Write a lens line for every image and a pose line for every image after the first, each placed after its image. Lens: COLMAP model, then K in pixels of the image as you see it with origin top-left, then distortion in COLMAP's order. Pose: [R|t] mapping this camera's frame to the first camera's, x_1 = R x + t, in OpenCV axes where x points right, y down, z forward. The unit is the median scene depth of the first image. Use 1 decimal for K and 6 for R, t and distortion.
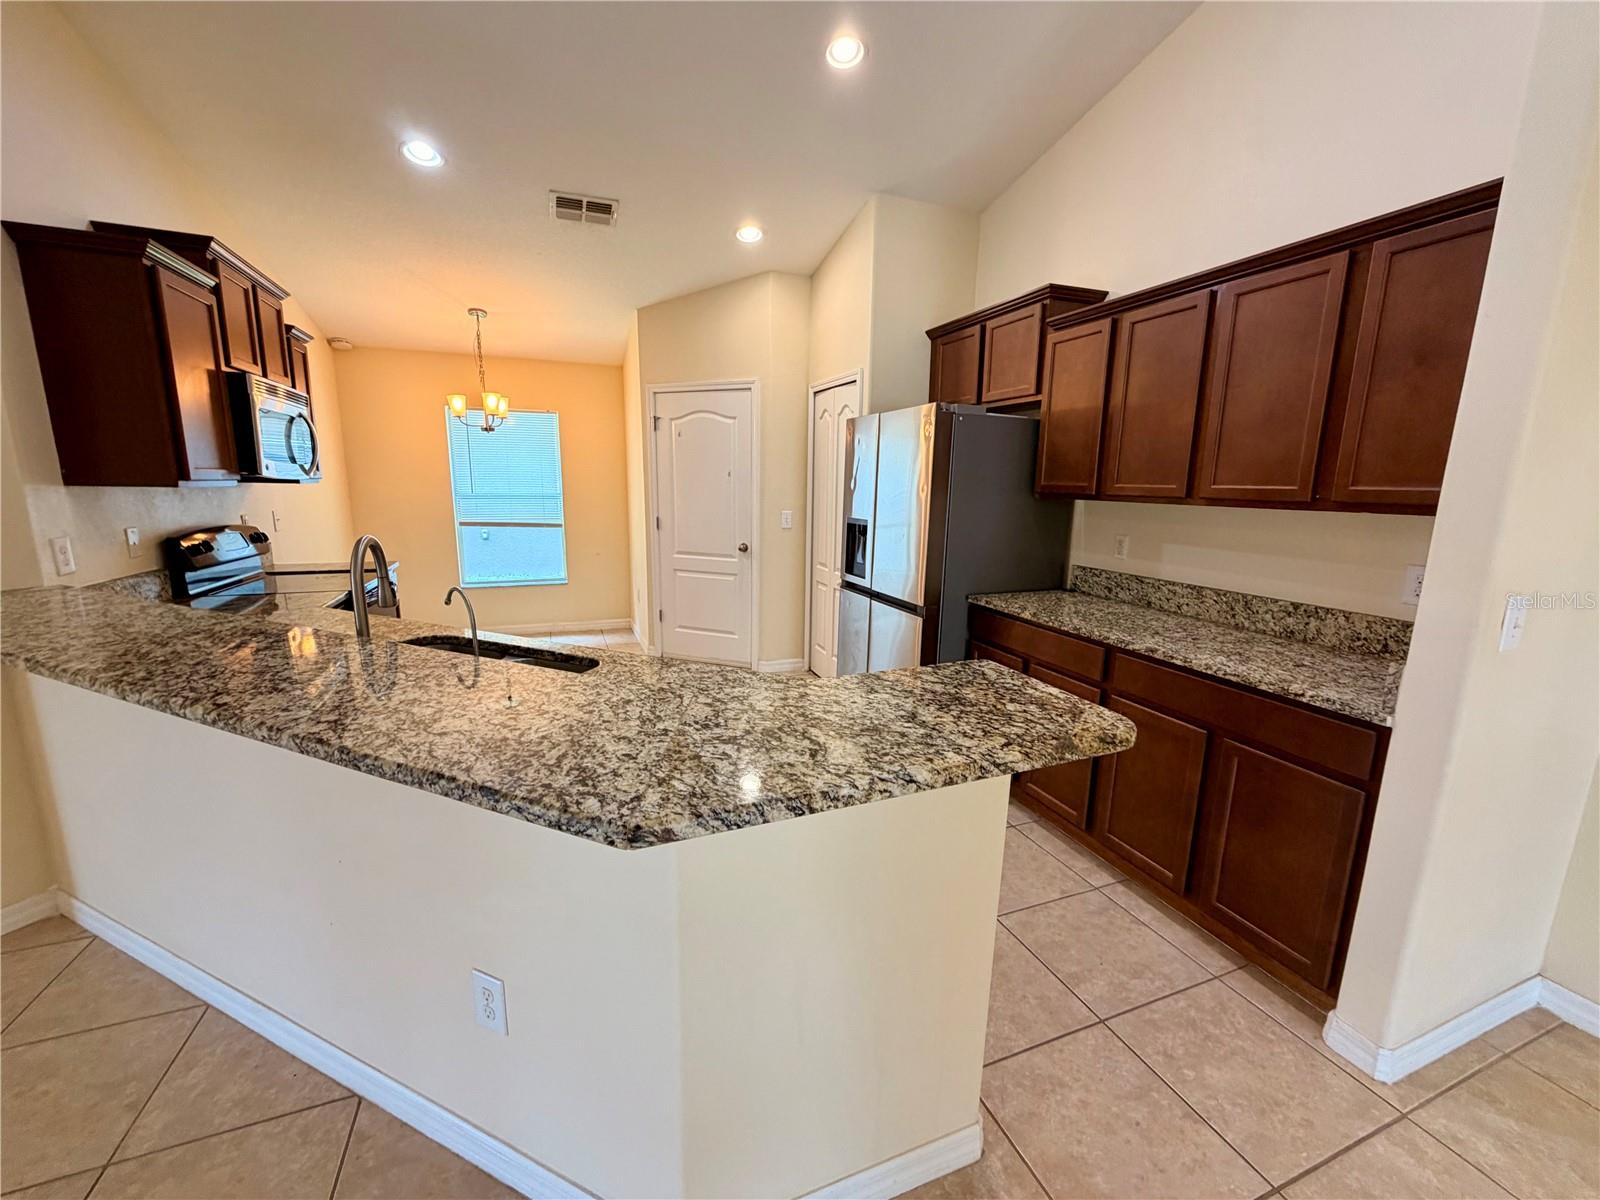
lens RADIAL K [[639.9, 0, 803.1], [0, 639.9, 605.1], [0, 0, 1]] dist [0.001038, -0.001285]
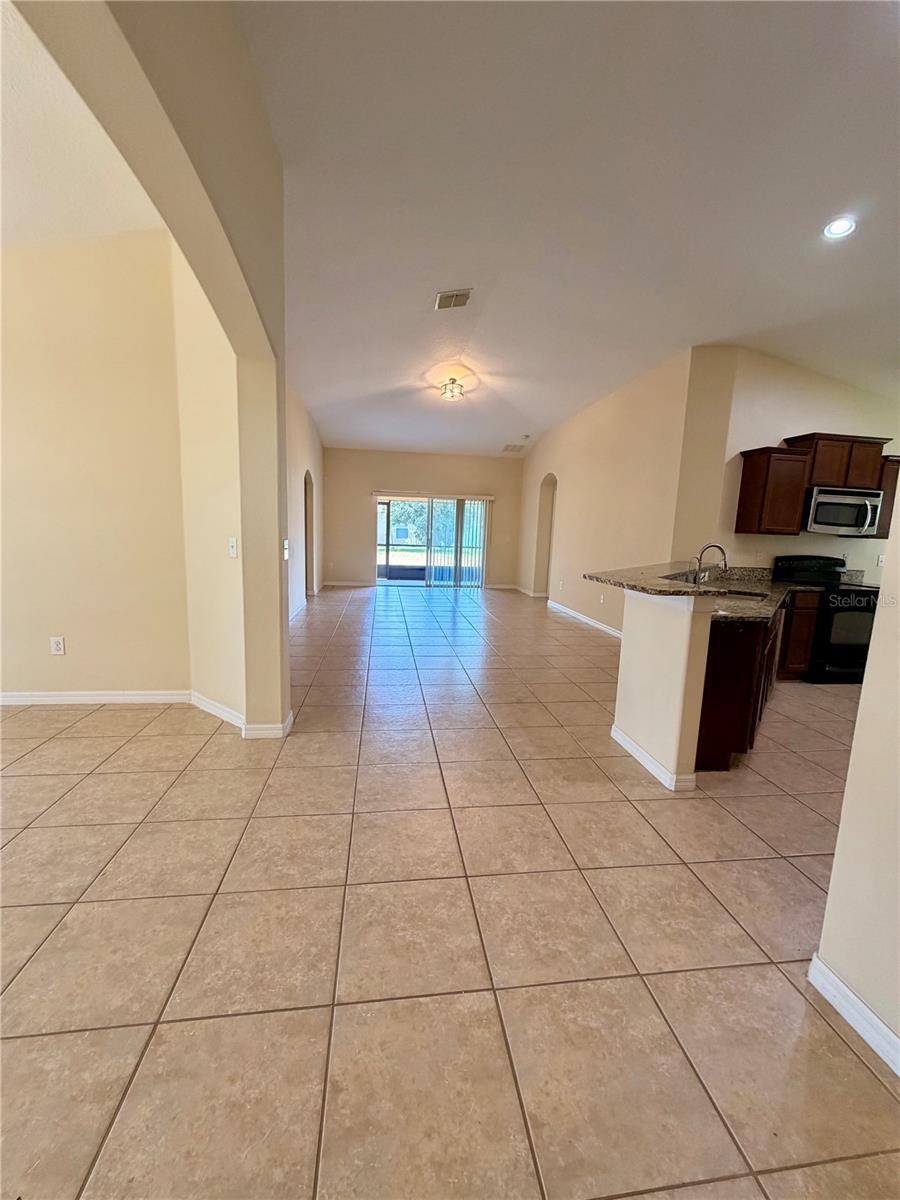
lens RADIAL K [[479.9, 0, 447.5], [0, 479.9, 599.3], [0, 0, 1]] dist [0.001038, -0.001285]
pose [[-0.231265, 0.117278, -0.965796, 1.385918], [-0.225677, 0.959164, 0.170512, 0.032739], [0.946354, 0.257392, -0.195354, 0.231569]]
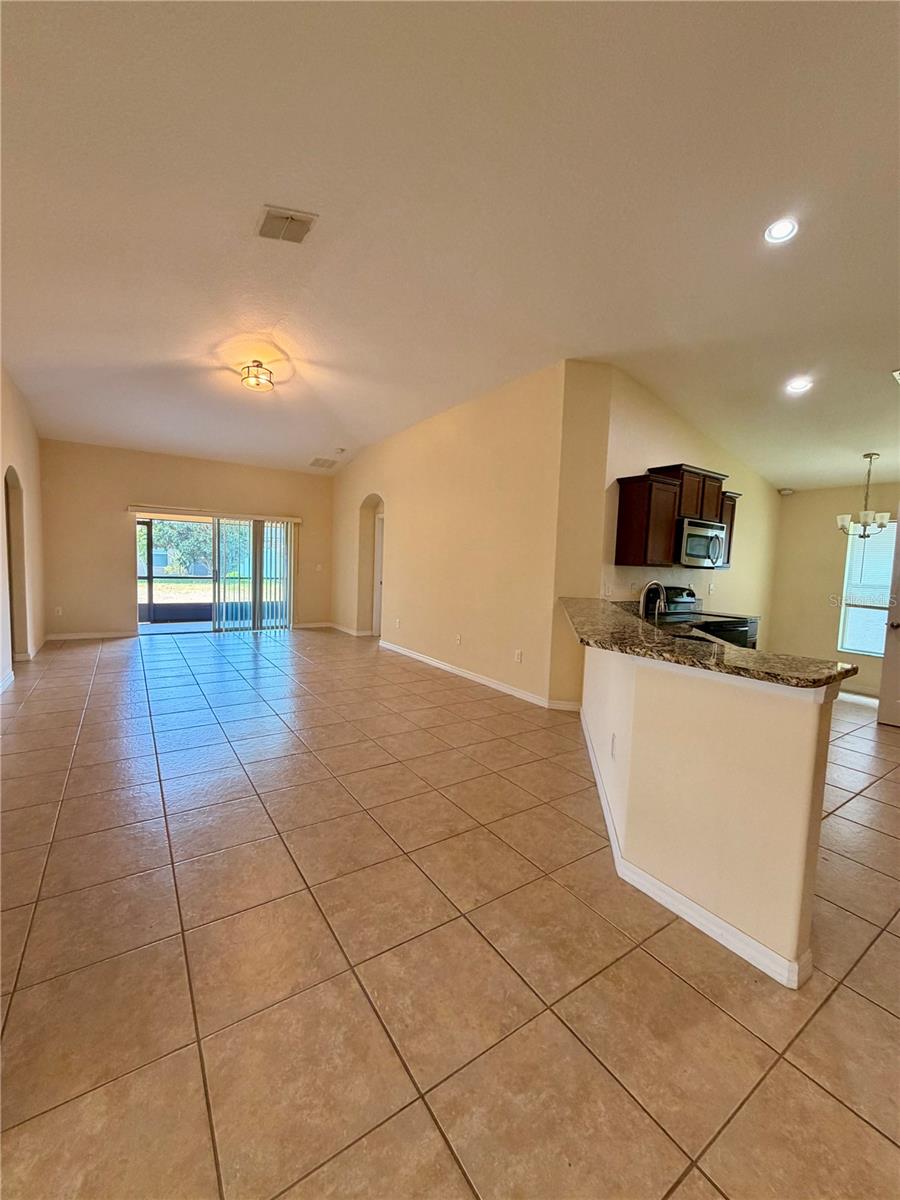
lens RADIAL K [[479.9, 0, 452.6], [0, 479.9, 599.9], [0, 0, 1]] dist [0.001038, -0.001285]
pose [[0.225773, 0.068625, -0.971760, 0.742835], [-0.217462, 0.975896, 0.018393, 0.077168], [0.949598, 0.207168, 0.235254, -0.141649]]
